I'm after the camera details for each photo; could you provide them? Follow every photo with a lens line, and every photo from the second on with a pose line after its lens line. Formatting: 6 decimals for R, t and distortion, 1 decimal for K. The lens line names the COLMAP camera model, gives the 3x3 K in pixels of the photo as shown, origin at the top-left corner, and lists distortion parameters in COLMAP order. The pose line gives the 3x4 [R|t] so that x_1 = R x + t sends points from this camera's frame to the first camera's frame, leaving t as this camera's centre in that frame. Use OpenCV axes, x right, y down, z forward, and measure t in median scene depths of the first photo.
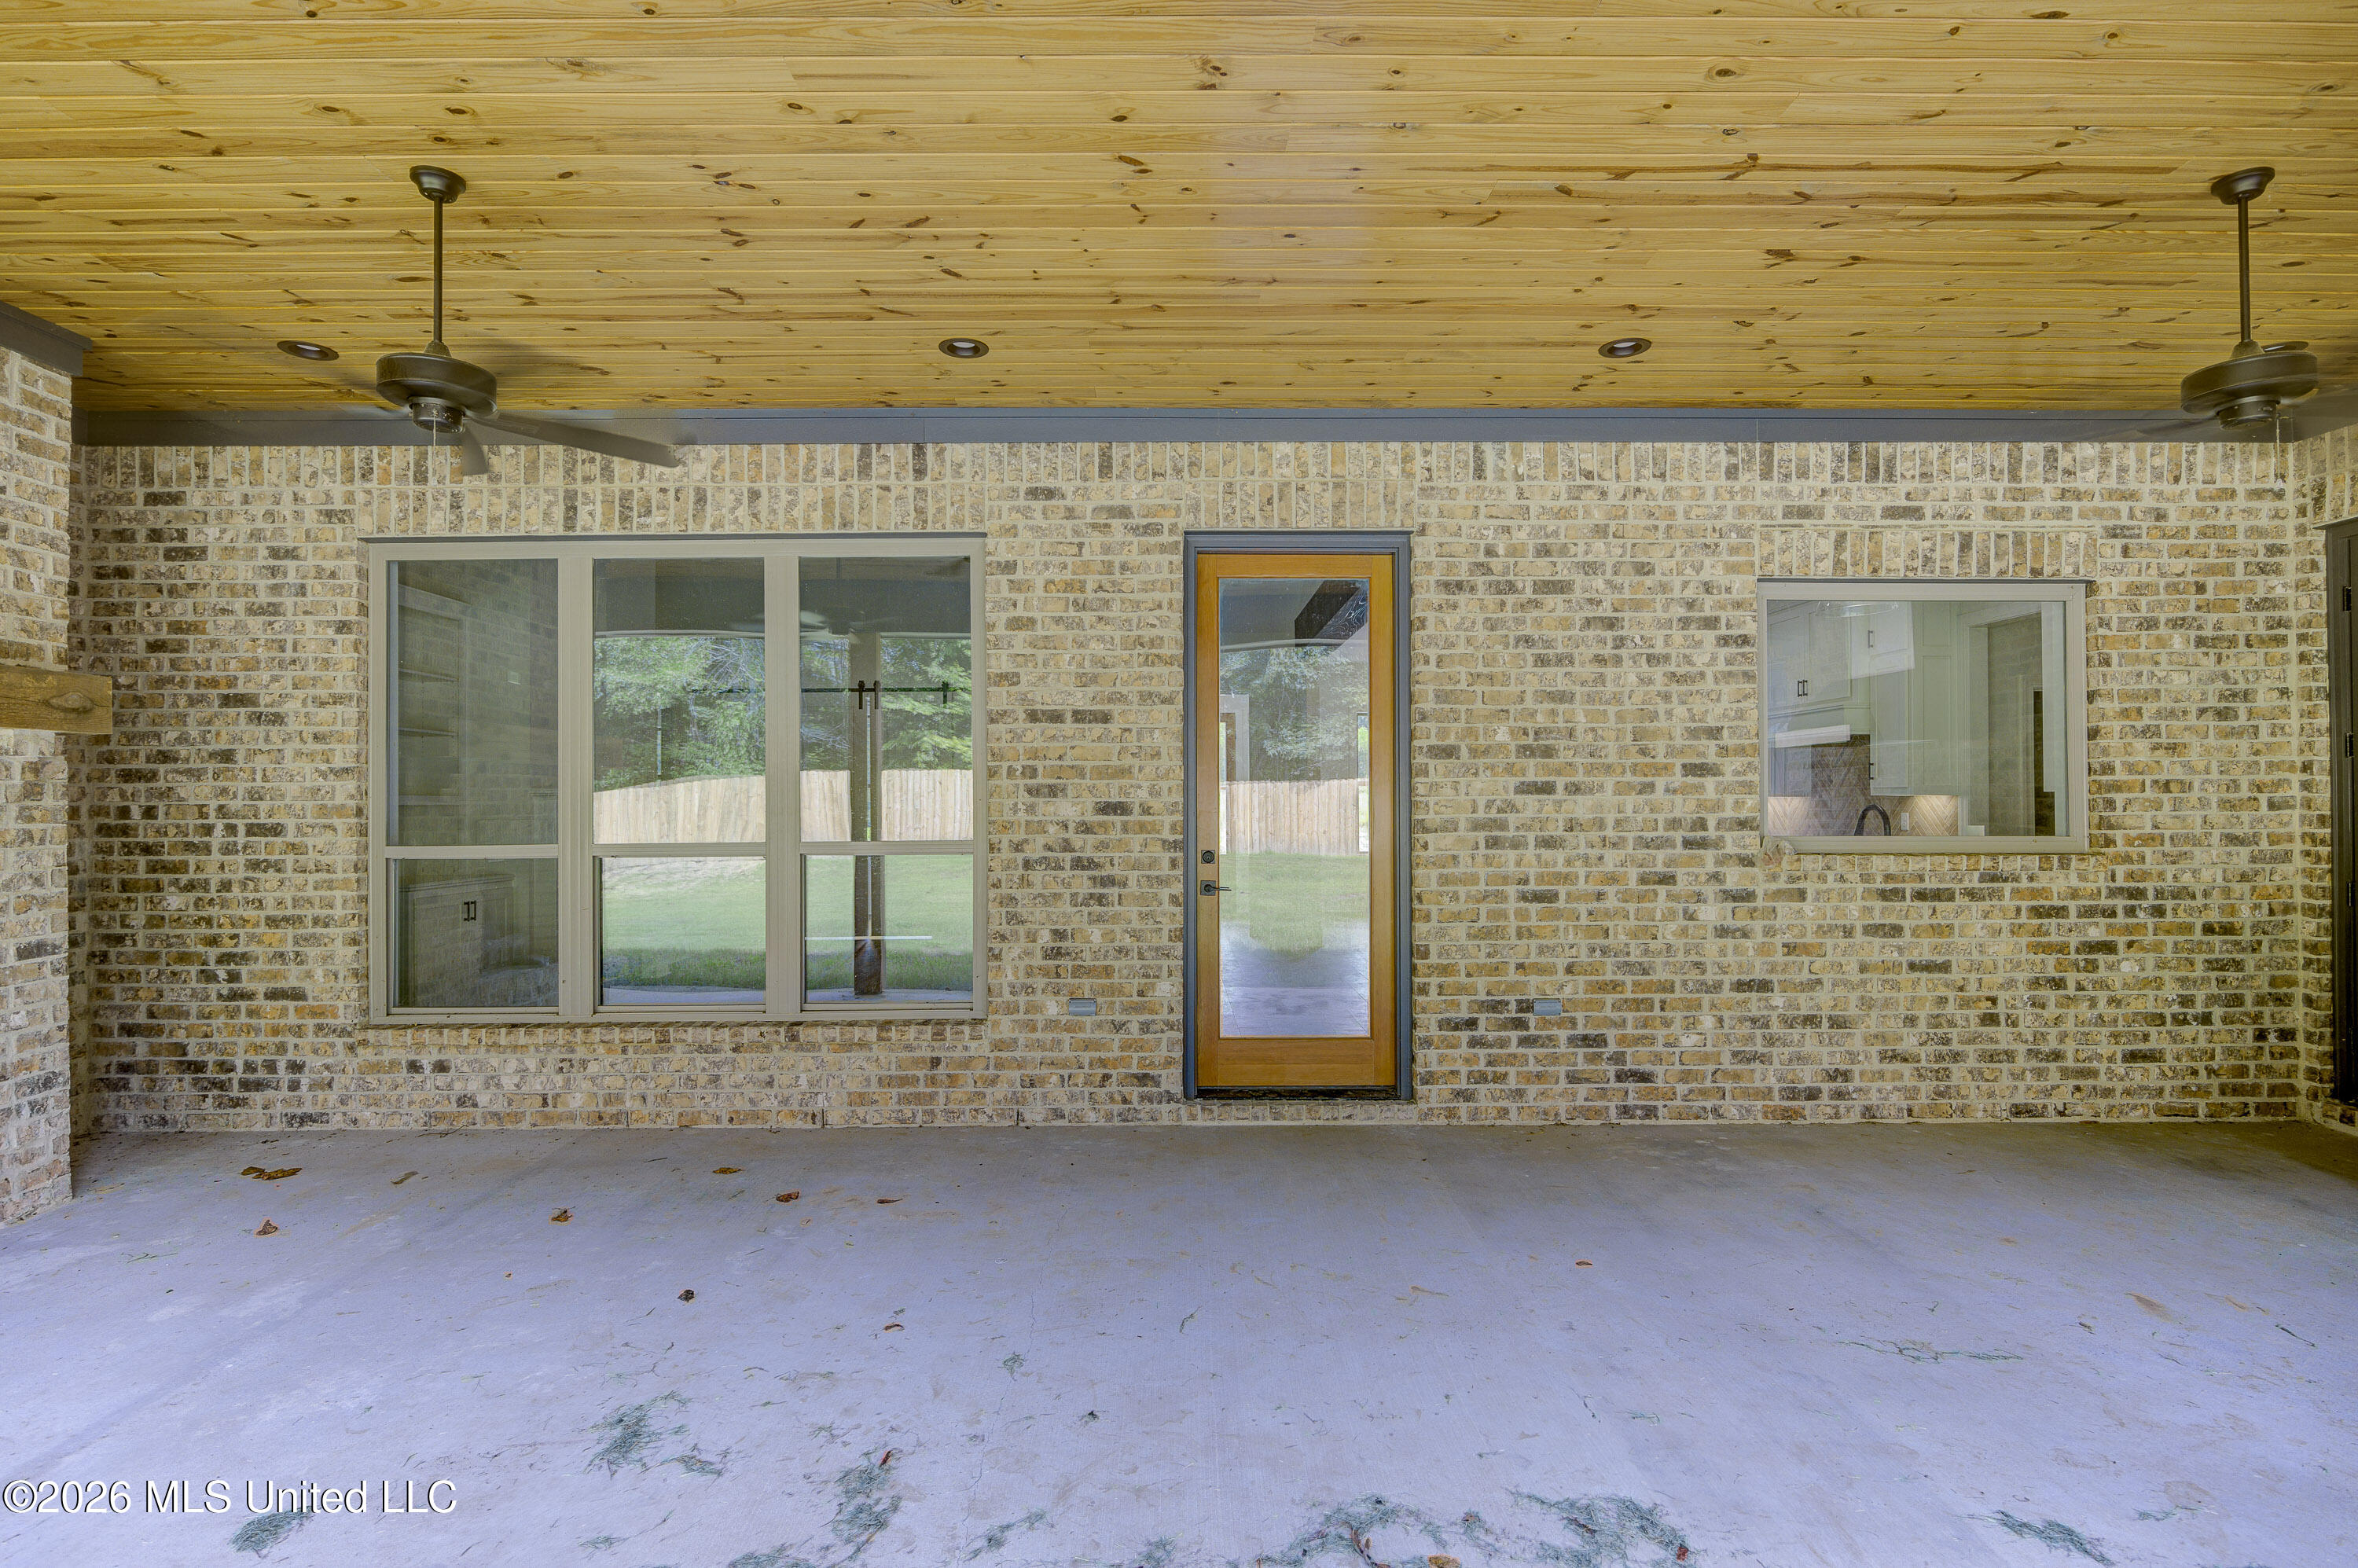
lens RADIAL K [[1202.2, 0, 1164.1], [0, 1202.2, 791.1], [0, 0, 1]] dist [-0.001047, 0.001719]
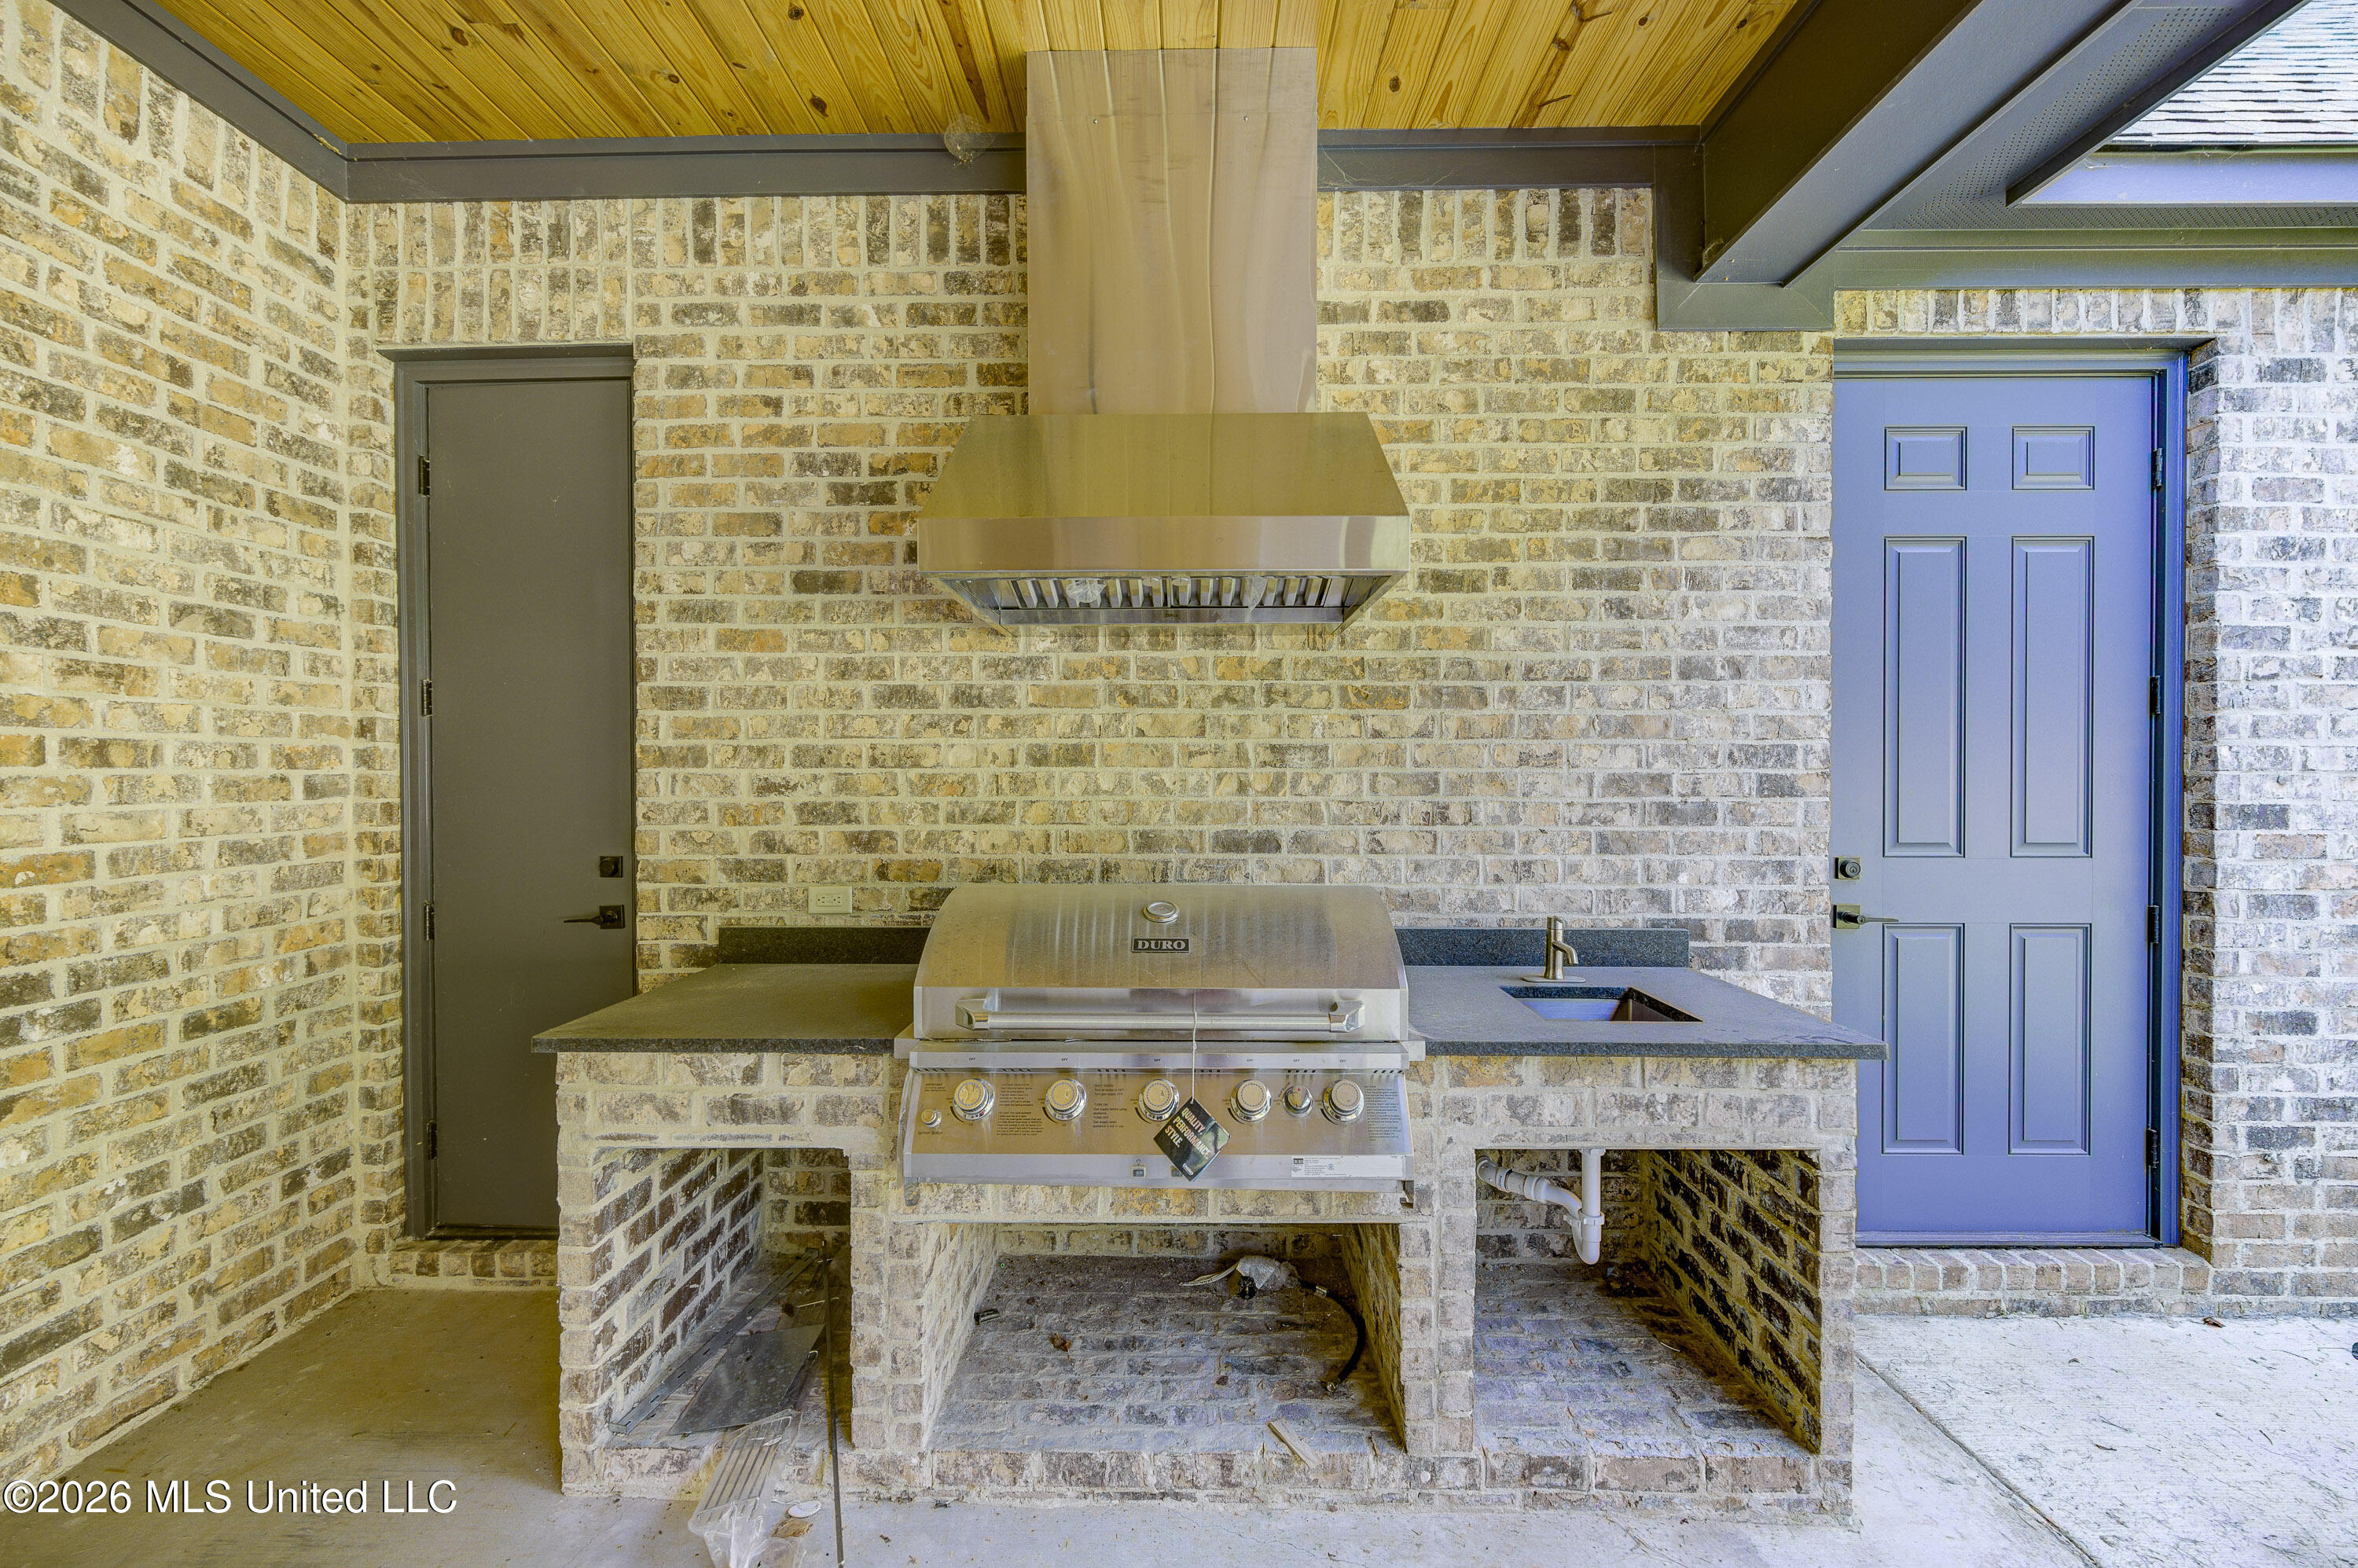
lens RADIAL K [[923.3, 0, 1174.6], [0, 923.3, 782.8], [0, 0, 1]] dist [-0.008273, 0.000320]
pose [[0.042136, -0.005267, 0.999098, 0.486244], [-0.005281, 0.999971, 0.005495, 0.003593], [-0.999098, -0.005508, 0.042106, 0.554502]]
